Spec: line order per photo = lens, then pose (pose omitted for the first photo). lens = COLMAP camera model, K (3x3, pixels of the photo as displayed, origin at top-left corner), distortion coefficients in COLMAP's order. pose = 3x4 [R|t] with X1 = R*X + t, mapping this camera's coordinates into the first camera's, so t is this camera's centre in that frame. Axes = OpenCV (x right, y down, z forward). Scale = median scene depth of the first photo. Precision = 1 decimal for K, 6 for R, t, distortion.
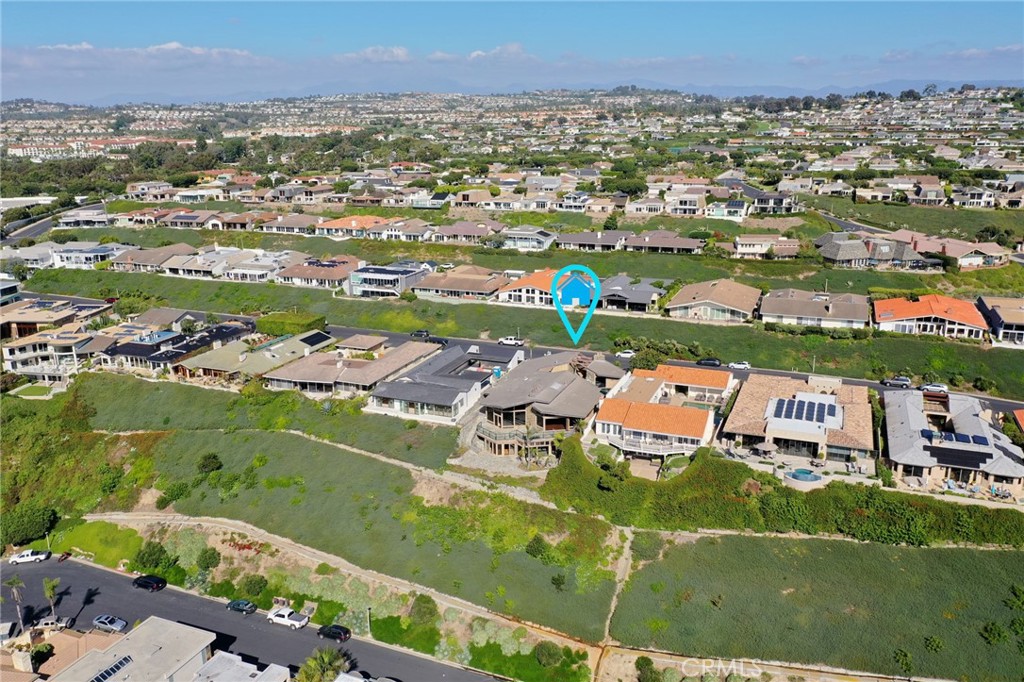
lens RADIAL K [[807.8, 0, 510.2], [0, 807.8, 344.3], [0, 0, 1]] dist [0.004040, -0.002708]
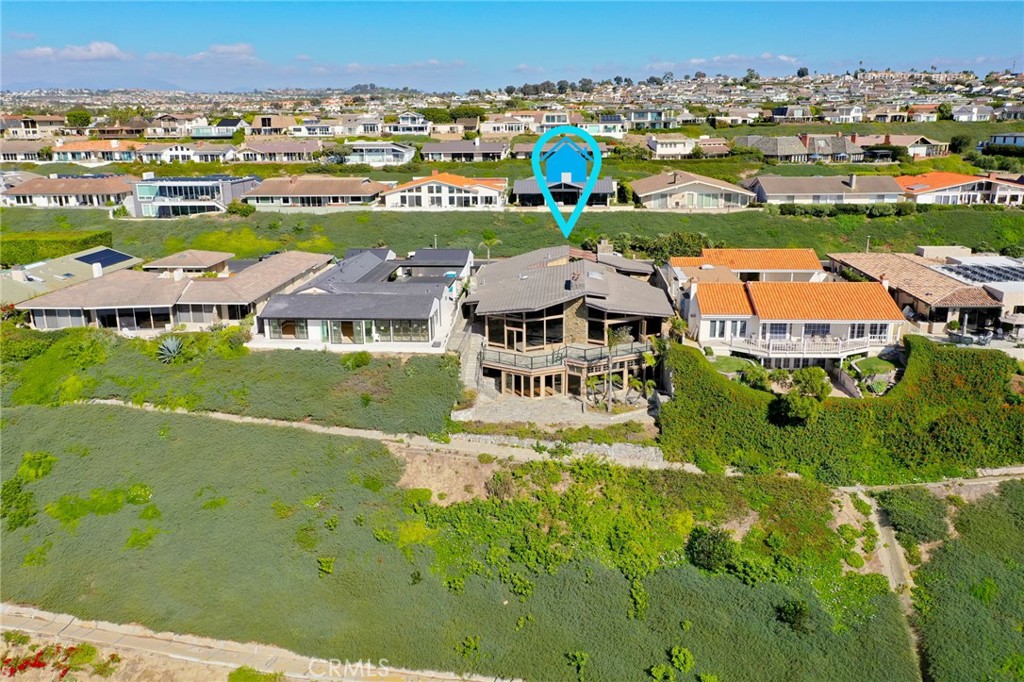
lens RADIAL K [[807.8, 0, 509.2], [0, 807.8, 345.3], [0, 0, 1]] dist [0.004040, -0.002708]
pose [[0.950895, -0.082401, 0.298345, -0.176078], [0.084595, 0.996400, 0.005575, 0.091321], [-0.297730, 0.019937, 0.954442, 0.455144]]
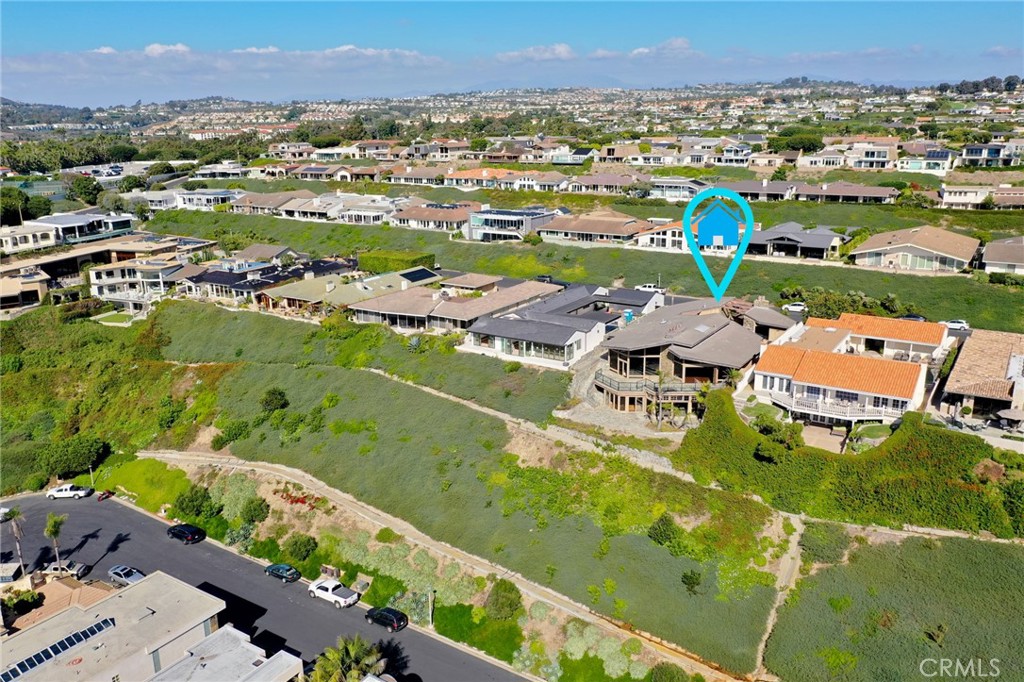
lens RADIAL K [[807.8, 0, 510.5], [0, 807.8, 340.8], [0, 0, 1]] dist [0.004040, -0.002708]
pose [[0.982291, 0.047607, -0.181211, 0.017241], [-0.048166, 0.998838, 0.001315, 0.069609], [0.181063, 0.007436, 0.983443, 0.210179]]
